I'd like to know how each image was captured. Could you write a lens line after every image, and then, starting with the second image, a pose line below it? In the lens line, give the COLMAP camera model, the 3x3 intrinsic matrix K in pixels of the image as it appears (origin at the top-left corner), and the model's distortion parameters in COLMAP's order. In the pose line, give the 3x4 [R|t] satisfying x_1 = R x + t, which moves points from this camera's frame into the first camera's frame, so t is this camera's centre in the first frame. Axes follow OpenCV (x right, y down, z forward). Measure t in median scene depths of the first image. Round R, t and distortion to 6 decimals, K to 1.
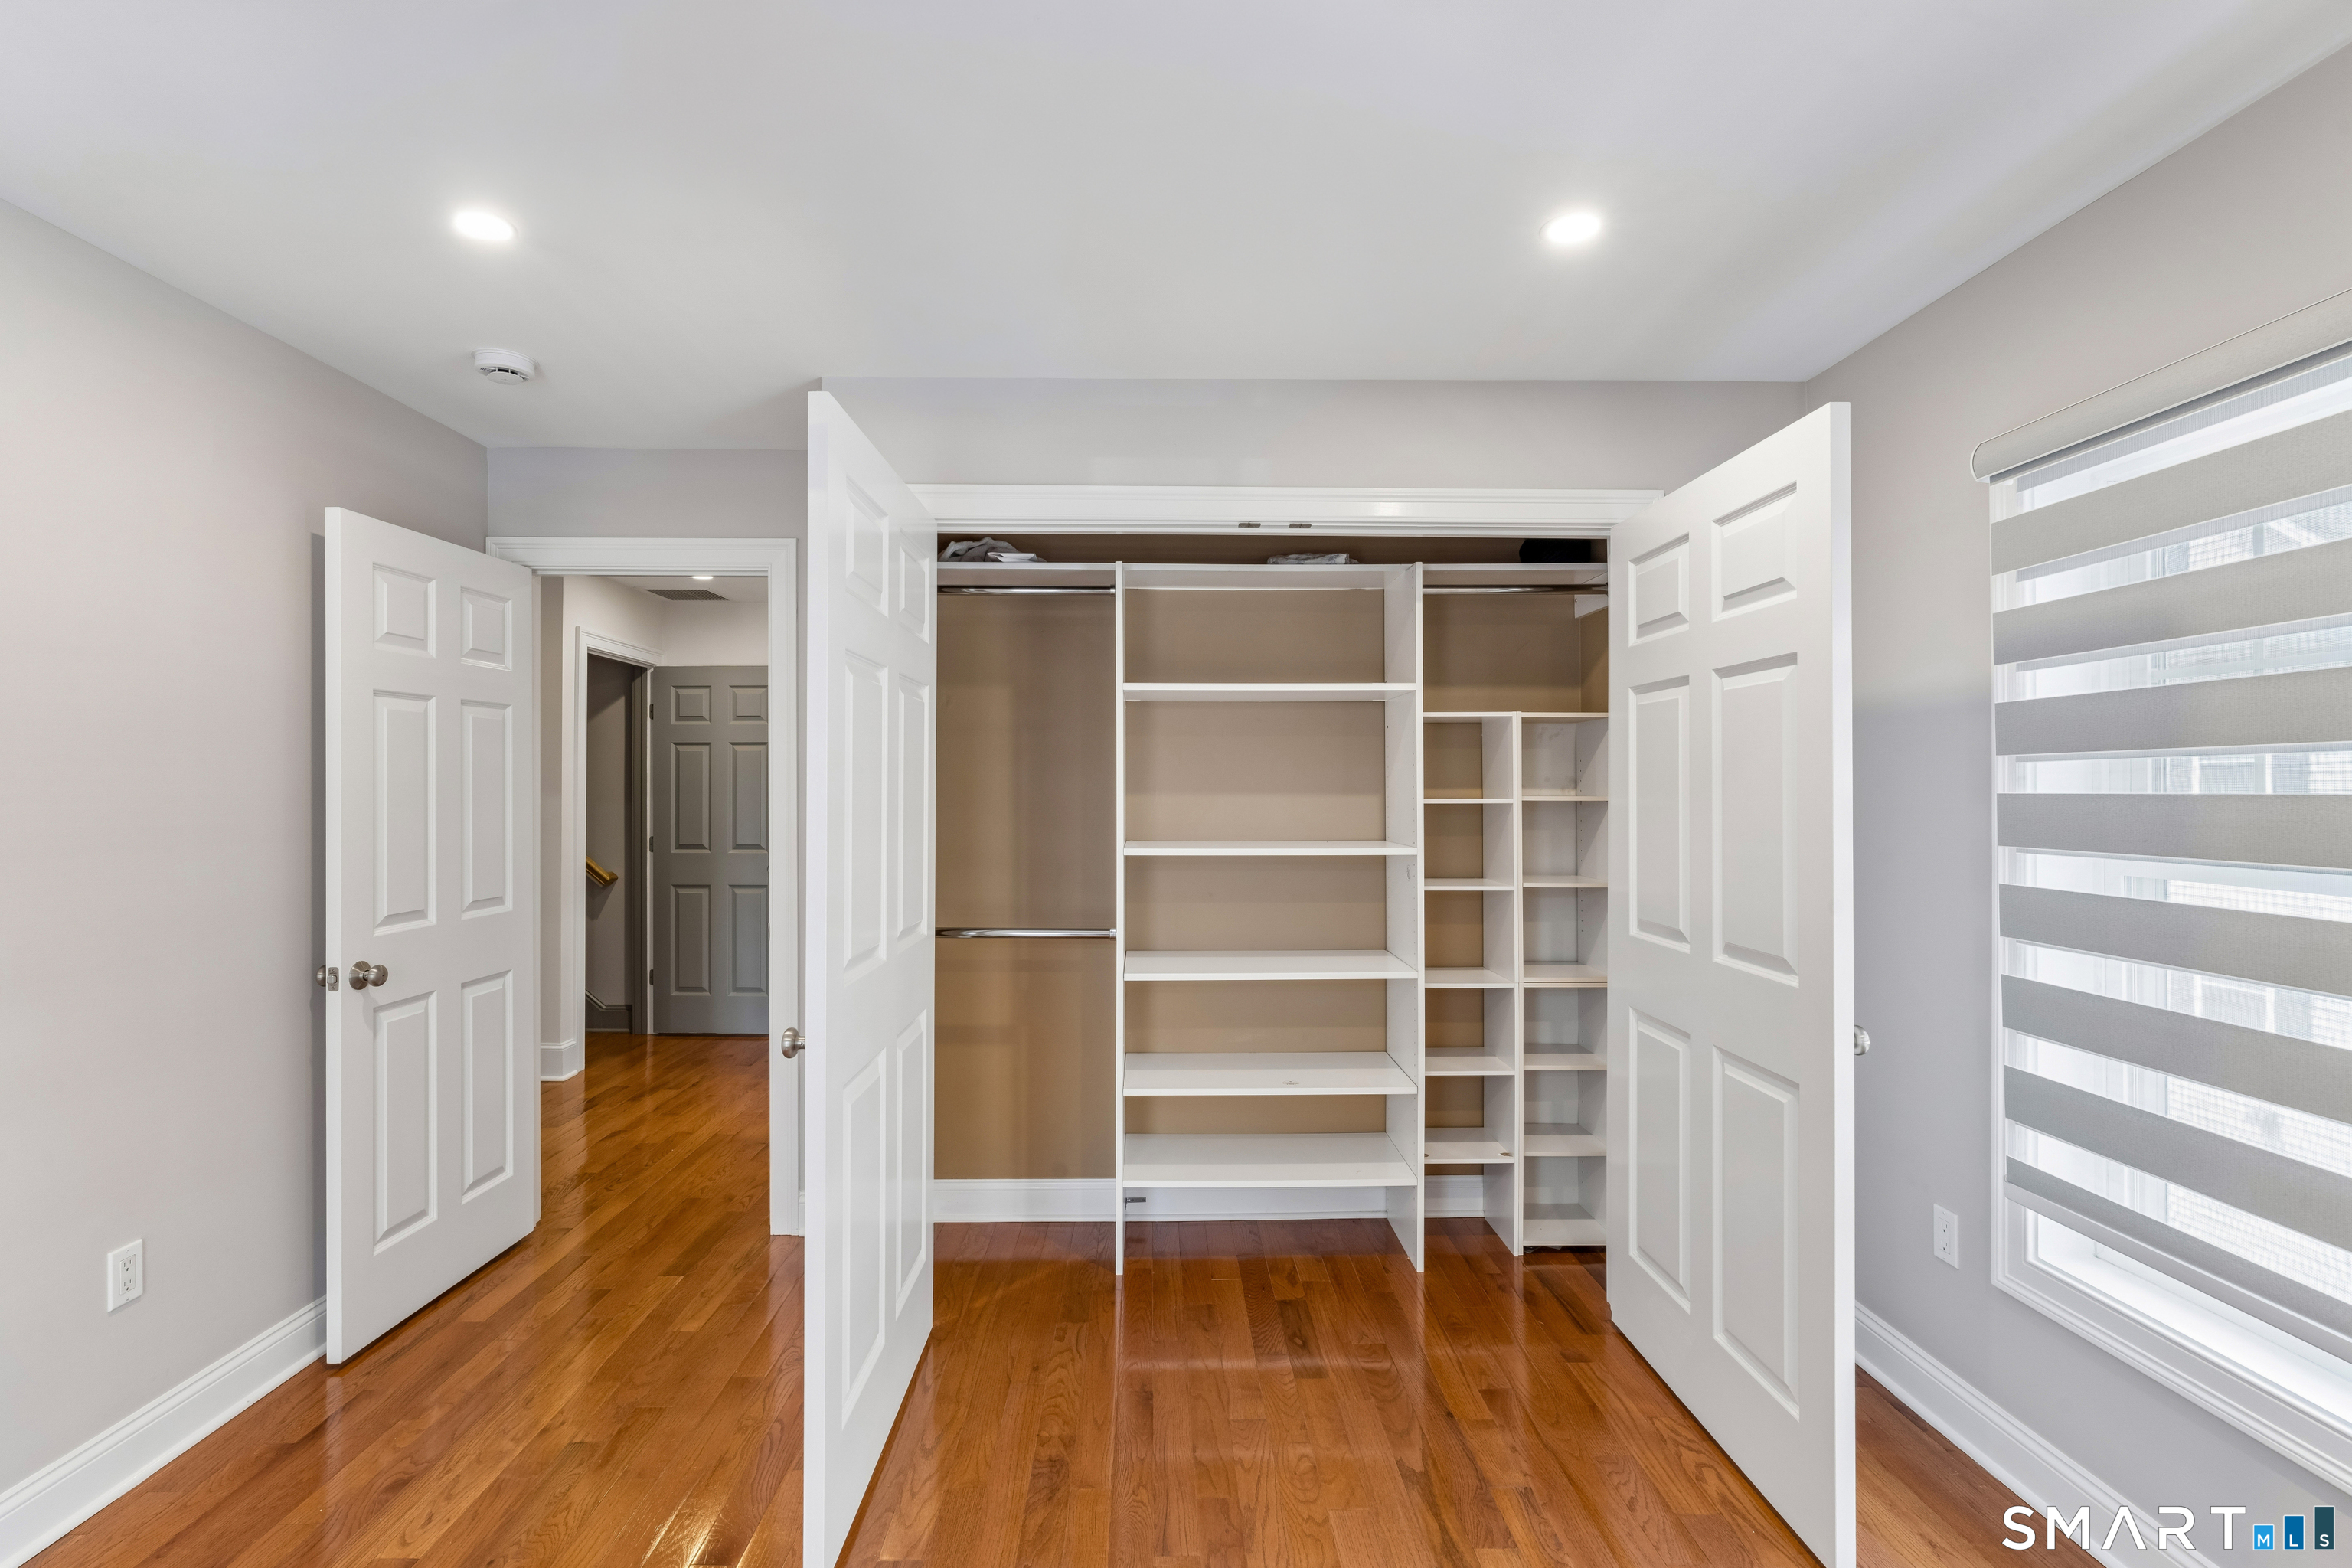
lens RADIAL K [[1076.4, 0, 1179.7], [0, 1076.4, 779.3], [0, 0, 1]] dist [-0.002192, 0.000466]
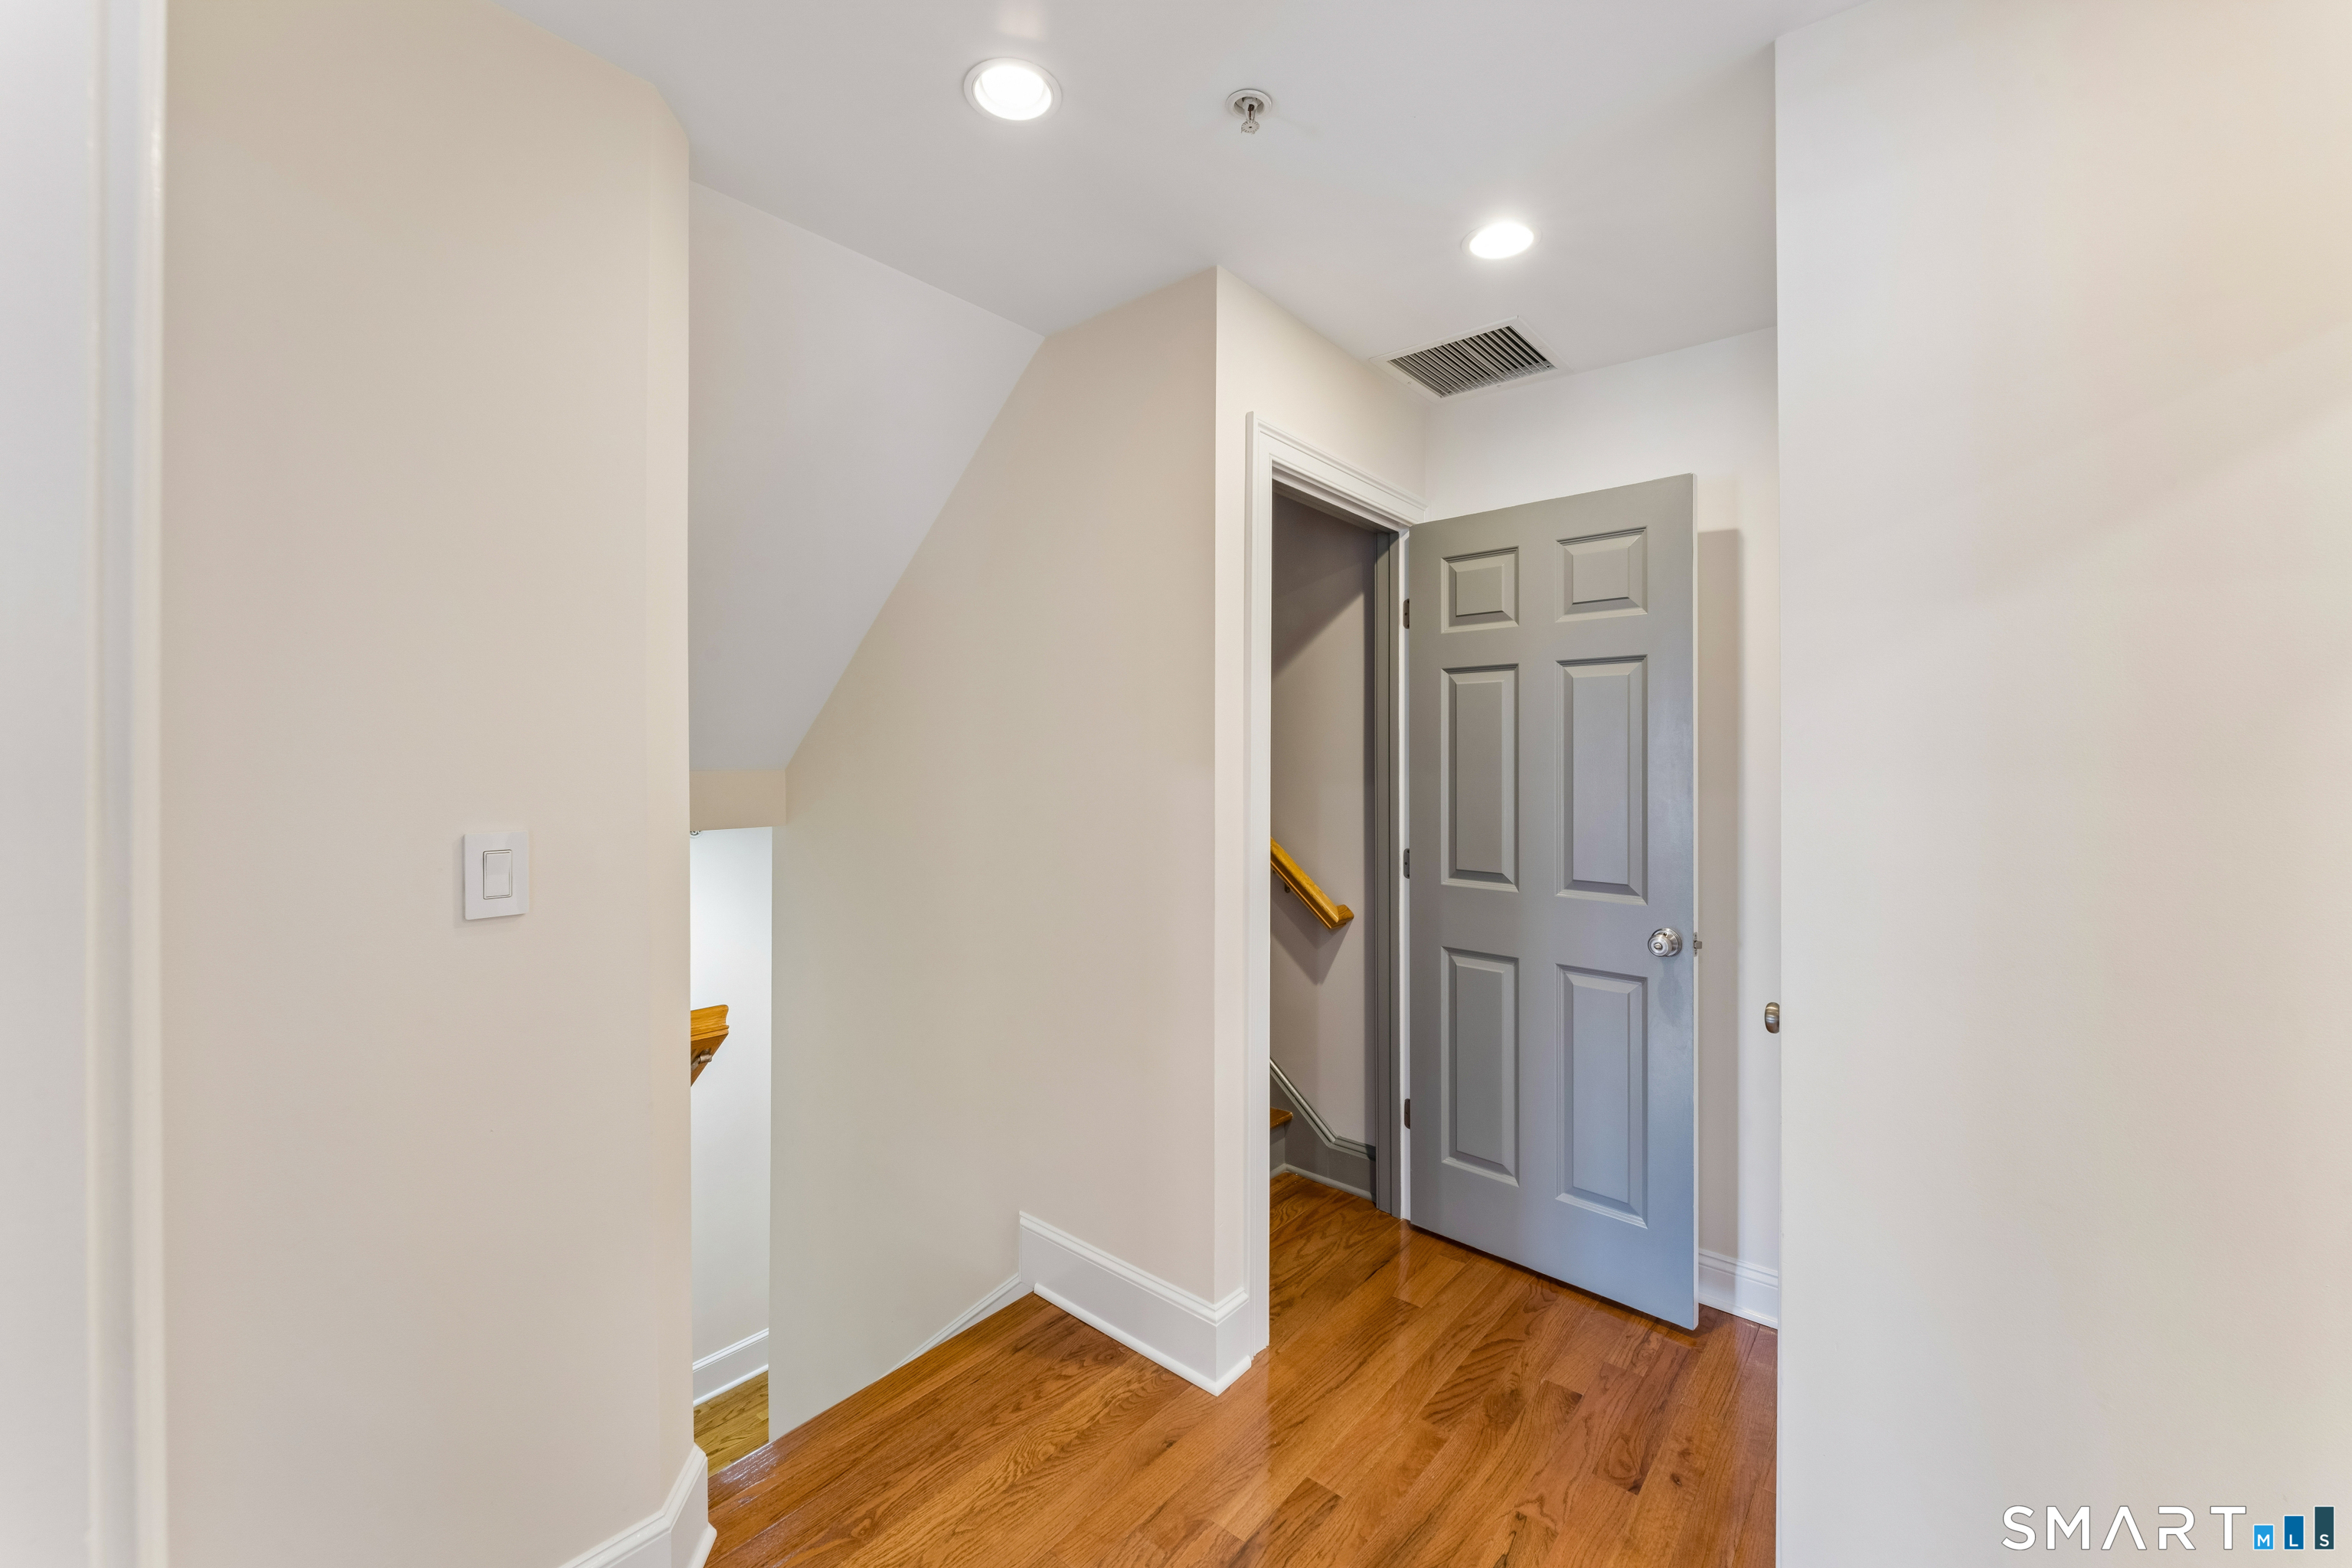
lens RADIAL K [[939.4, 0, 1165.2], [0, 939.4, 759.2], [0, 0, 1]] dist [-0.001703, -0.000125]
pose [[0.739357, 0.001884, -0.673311, -0.269468], [0.004243, 0.999963, 0.007457, 0.005096], [0.673300, -0.008370, 0.739322, 0.582363]]
